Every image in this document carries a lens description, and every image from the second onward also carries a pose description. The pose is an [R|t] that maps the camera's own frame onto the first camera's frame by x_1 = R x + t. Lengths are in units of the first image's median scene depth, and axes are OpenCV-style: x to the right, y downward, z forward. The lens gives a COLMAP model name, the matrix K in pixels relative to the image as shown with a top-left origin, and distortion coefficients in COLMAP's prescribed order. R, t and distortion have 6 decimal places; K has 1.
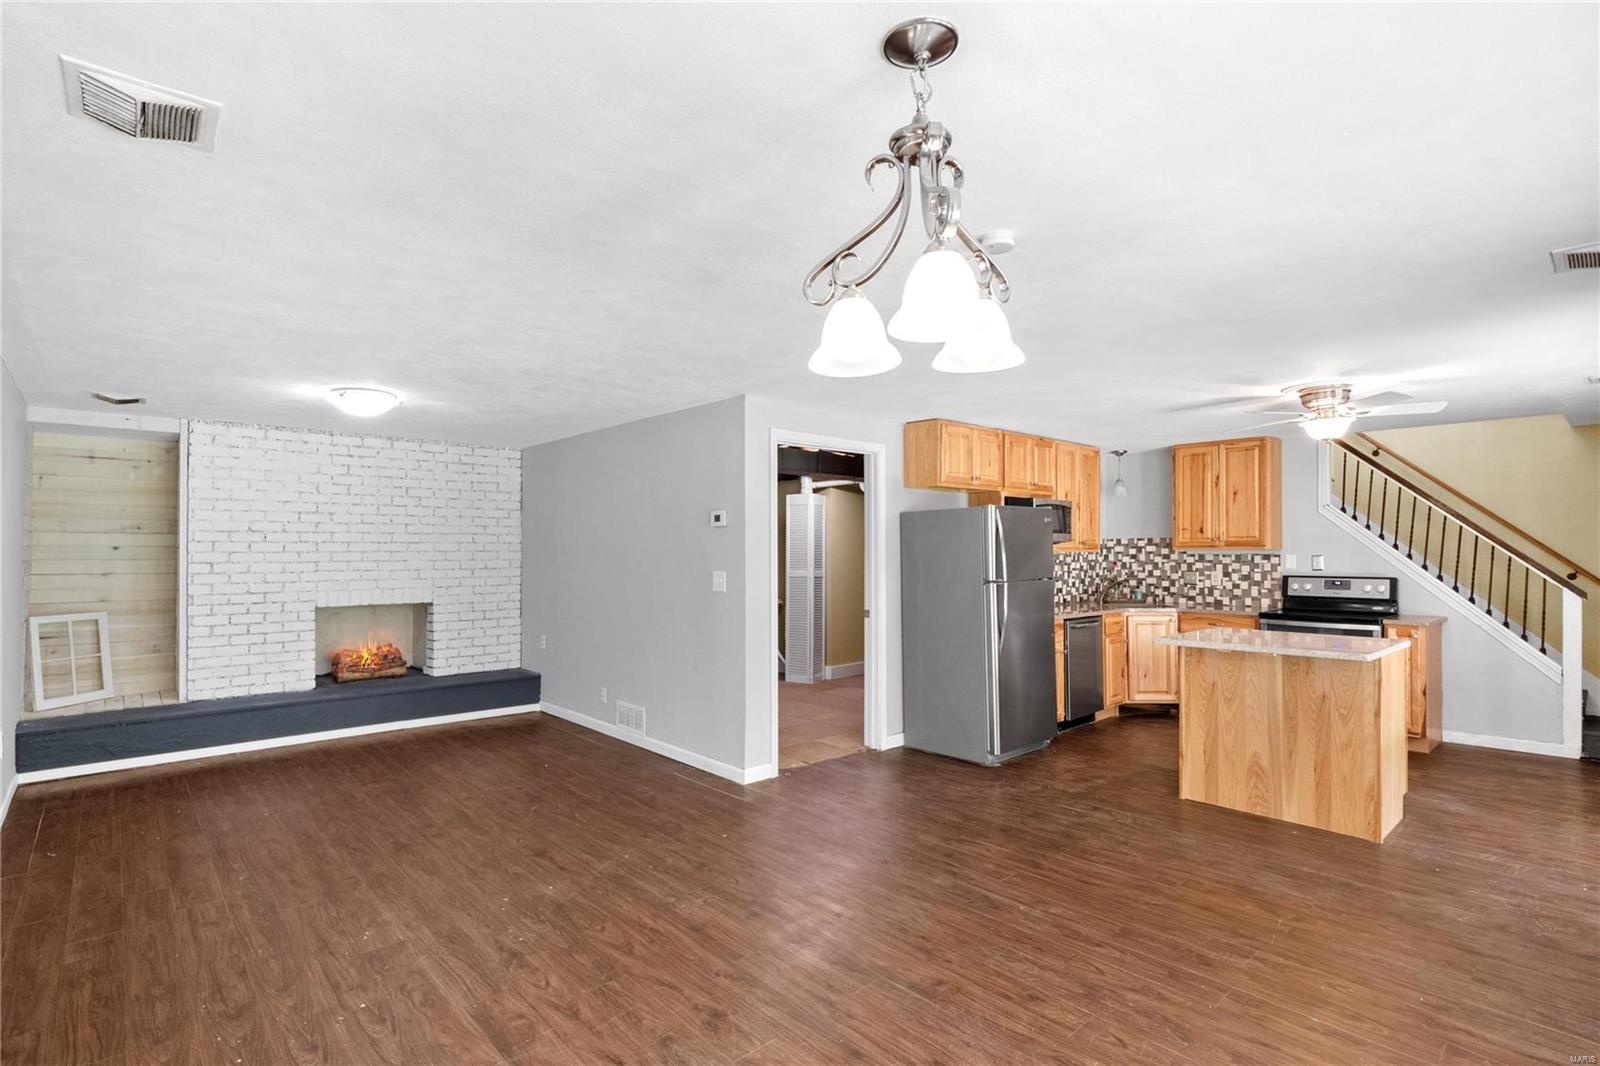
lens RADIAL K [[771.0, 0, 791.1], [0, 771.0, 536.8], [0, 0, 1]] dist [-0.003052, -0.002044]
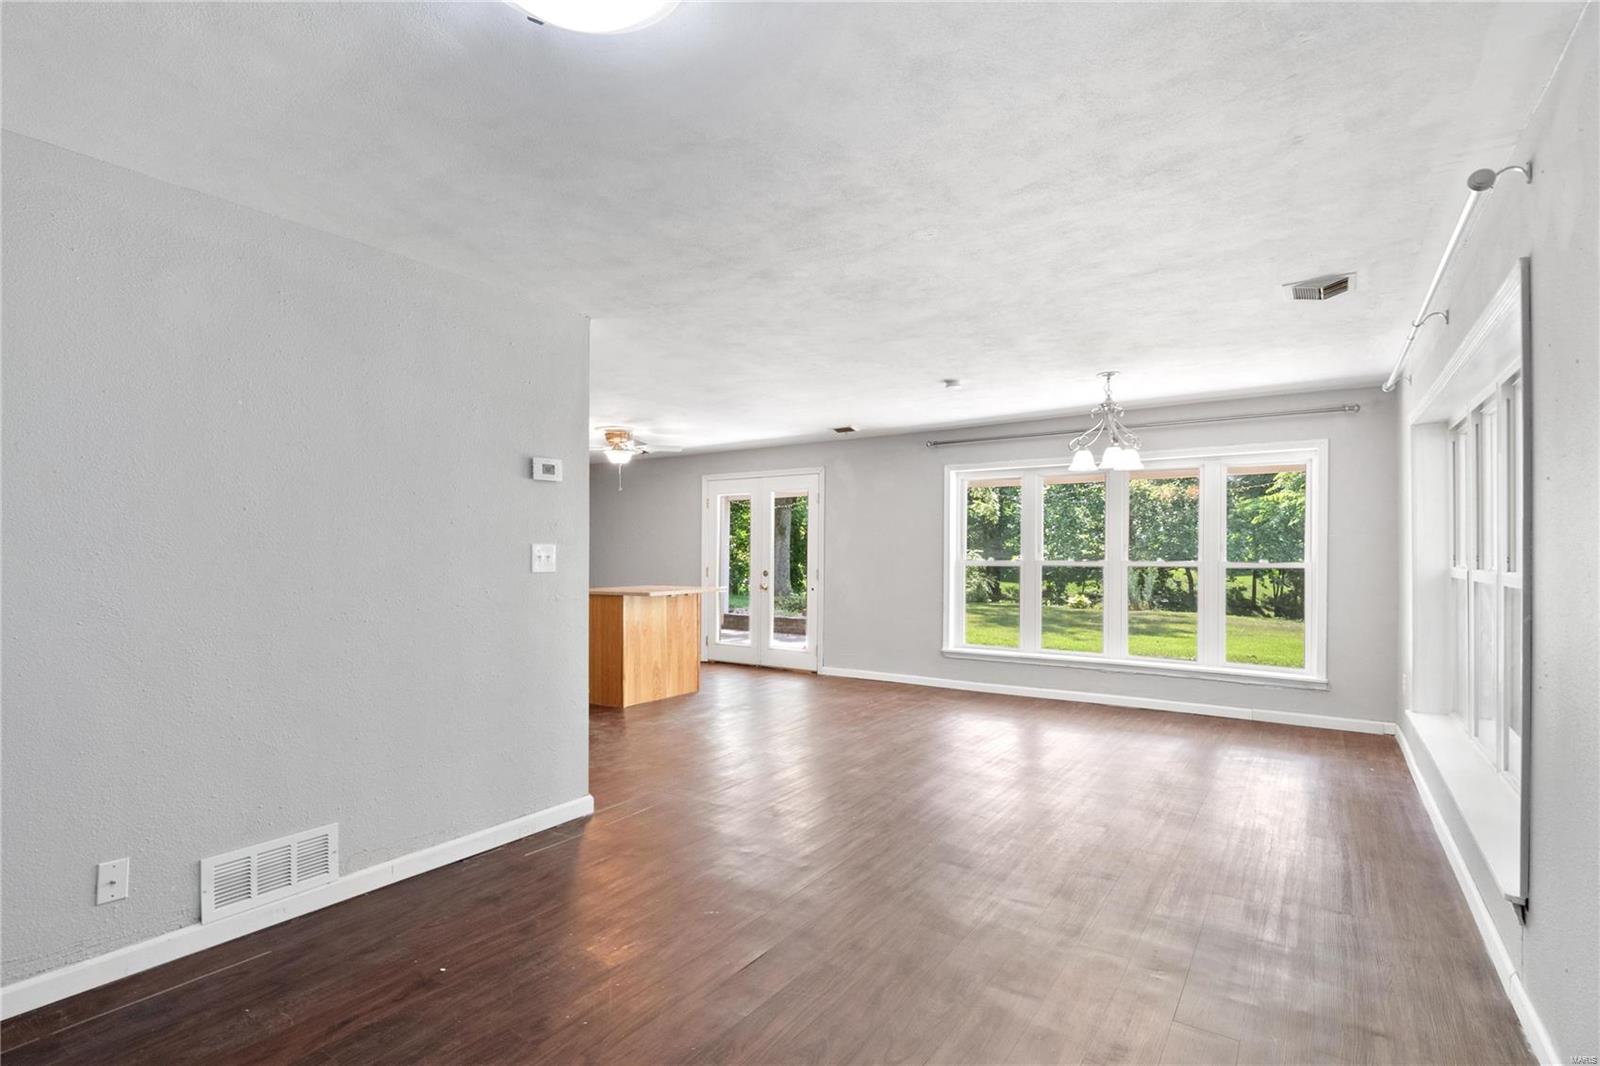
lens RADIAL K [[771.0, 0, 795.0], [0, 771.0, 540.3], [0, 0, 1]] dist [-0.003052, -0.002044]
pose [[-0.237223, 0.014320, 0.971350, -0.643652], [-0.016076, 0.999697, -0.018664, 0.039272], [-0.971322, -0.020043, -0.236921, 0.721360]]
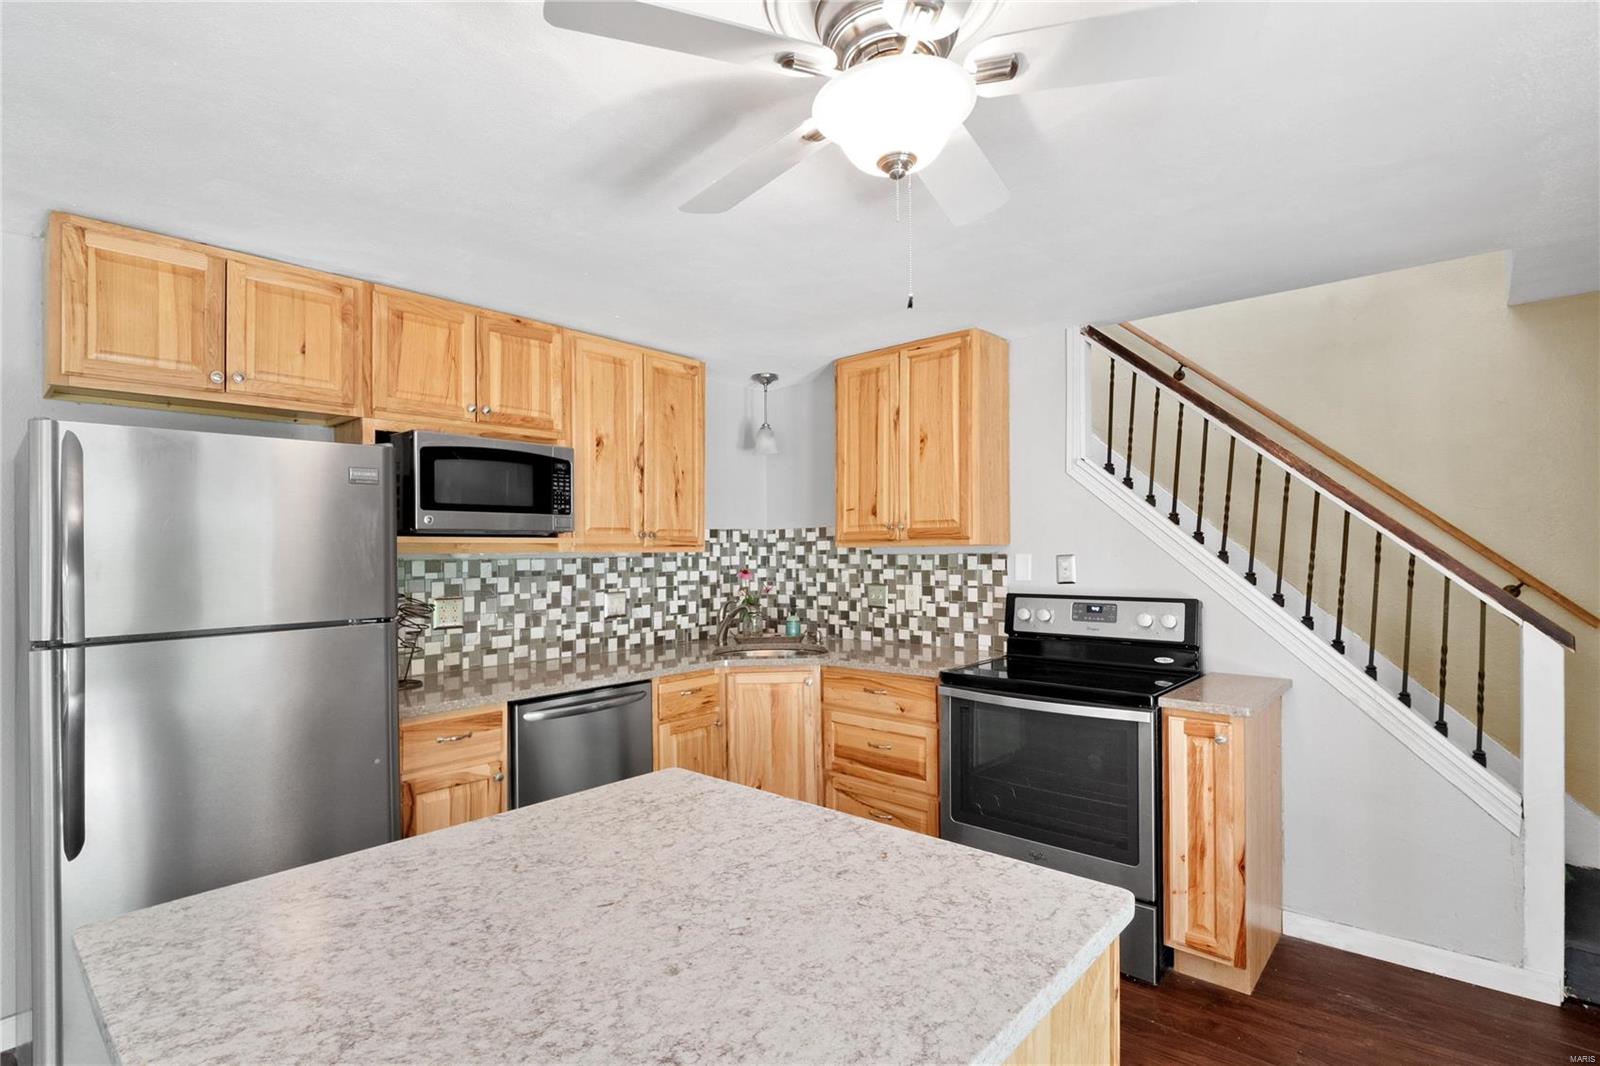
lens RADIAL K [[771.0, 0, 777.3], [0, 771.0, 541.0], [0, 0, 1]] dist [-0.003052, -0.002044]
pose [[0.994931, -0.008349, 0.100208, 0.441223], [0.007802, 0.999952, 0.005846, 0.009852], [-0.100252, -0.005034, 0.994949, 0.501814]]
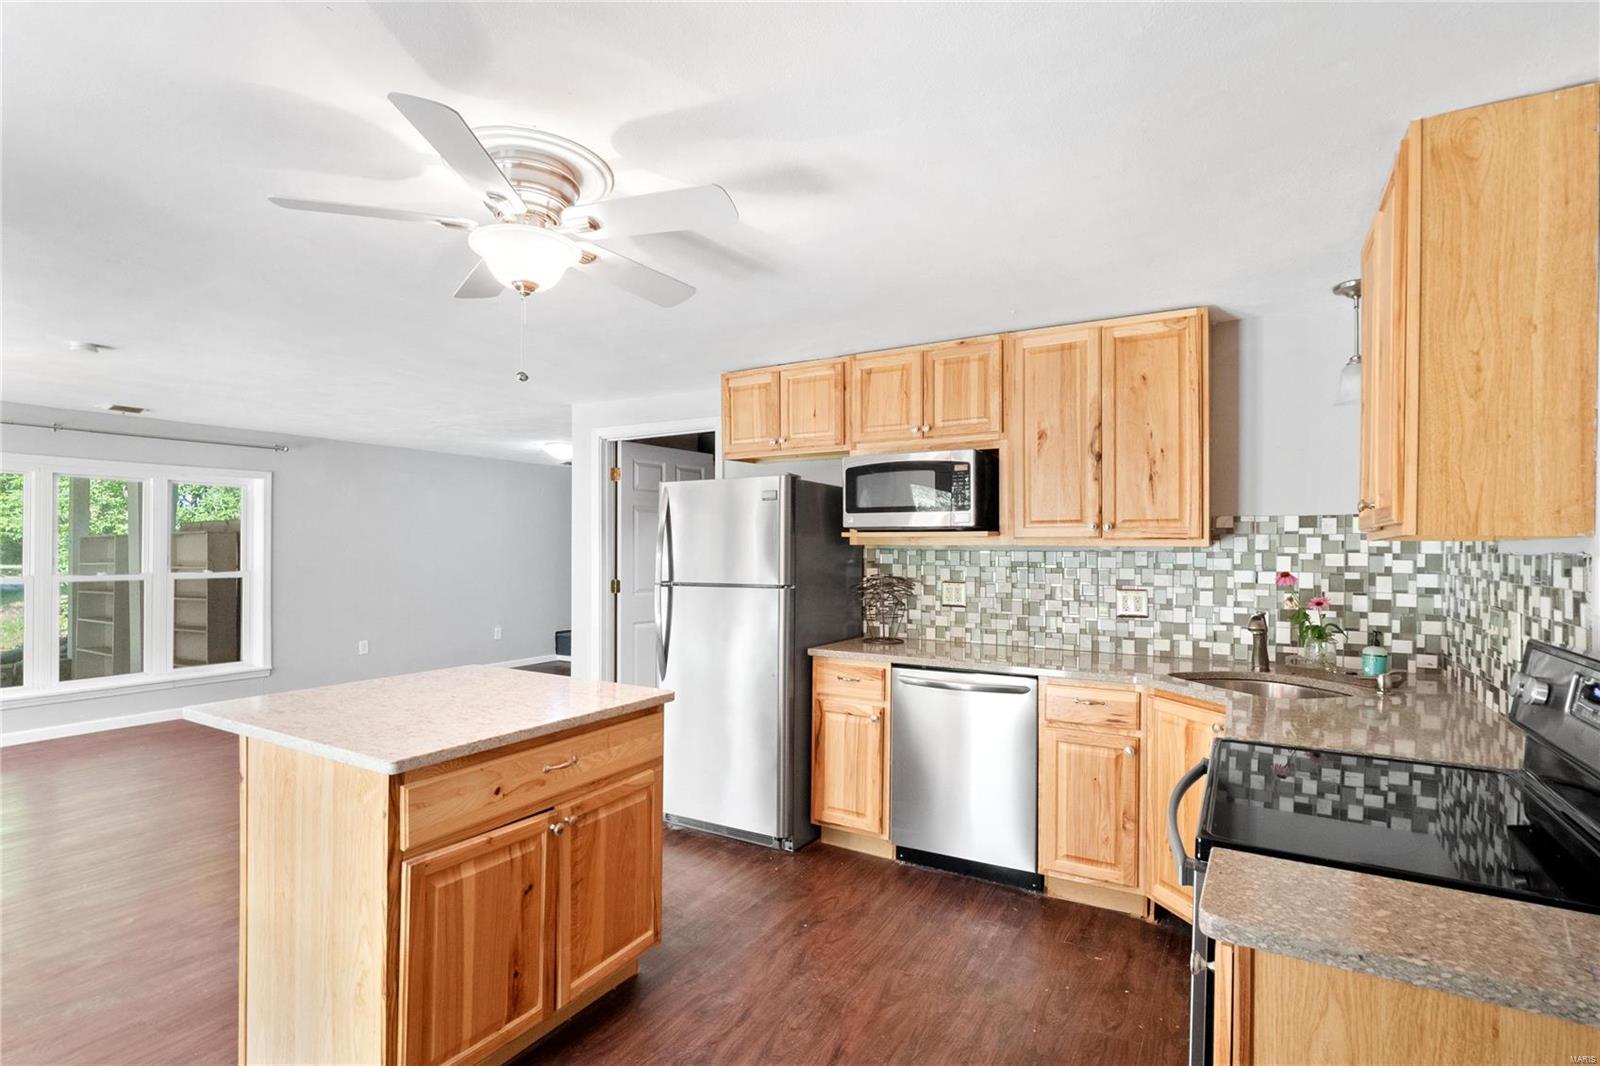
lens RADIAL K [[771.0, 0, 801.3], [0, 771.0, 548.2], [0, 0, 1]] dist [-0.003052, -0.002044]
pose [[0.290762, 0.000916, -0.956795, 0.833707], [0.013494, 0.999896, 0.005058, 0.017021], [0.956700, -0.014381, 0.290719, 0.730719]]
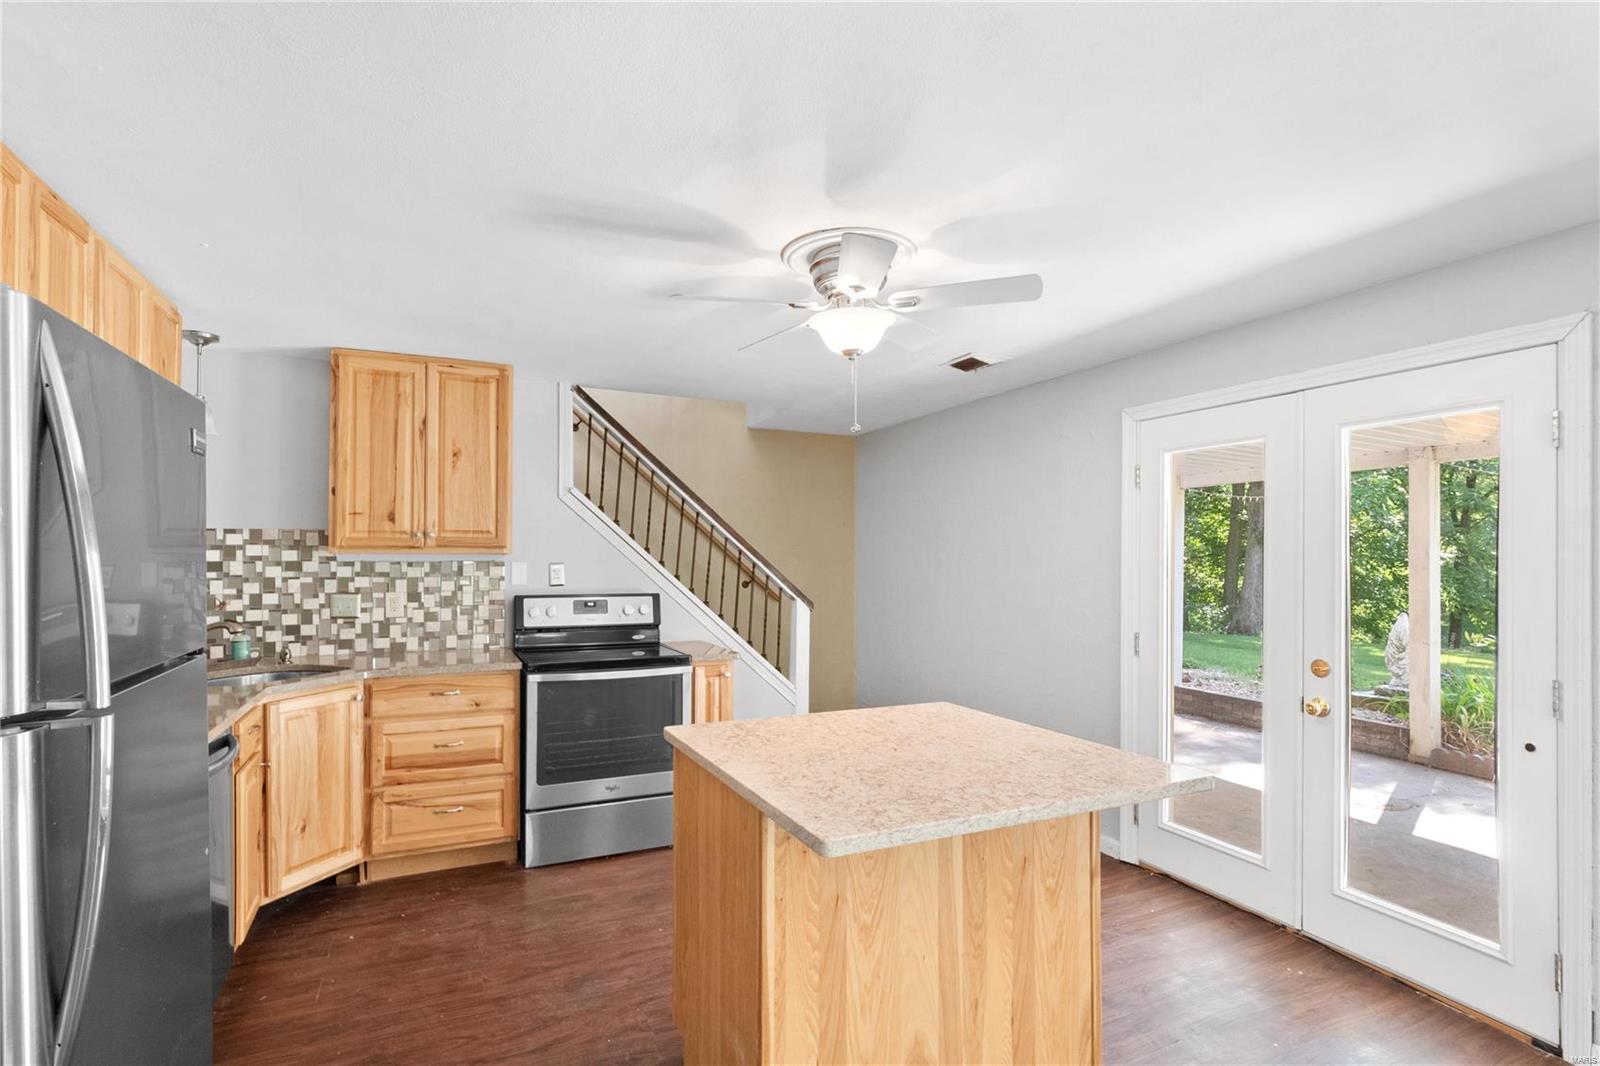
lens RADIAL K [[771.0, 0, 794.5], [0, 771.0, 549.6], [0, 0, 1]] dist [-0.003052, -0.002044]
pose [[0.299590, 0.012235, 0.953990, 0.117027], [-0.021493, 0.999751, -0.006073, 0.012292], [-0.953826, -0.018685, 0.299778, 0.617632]]
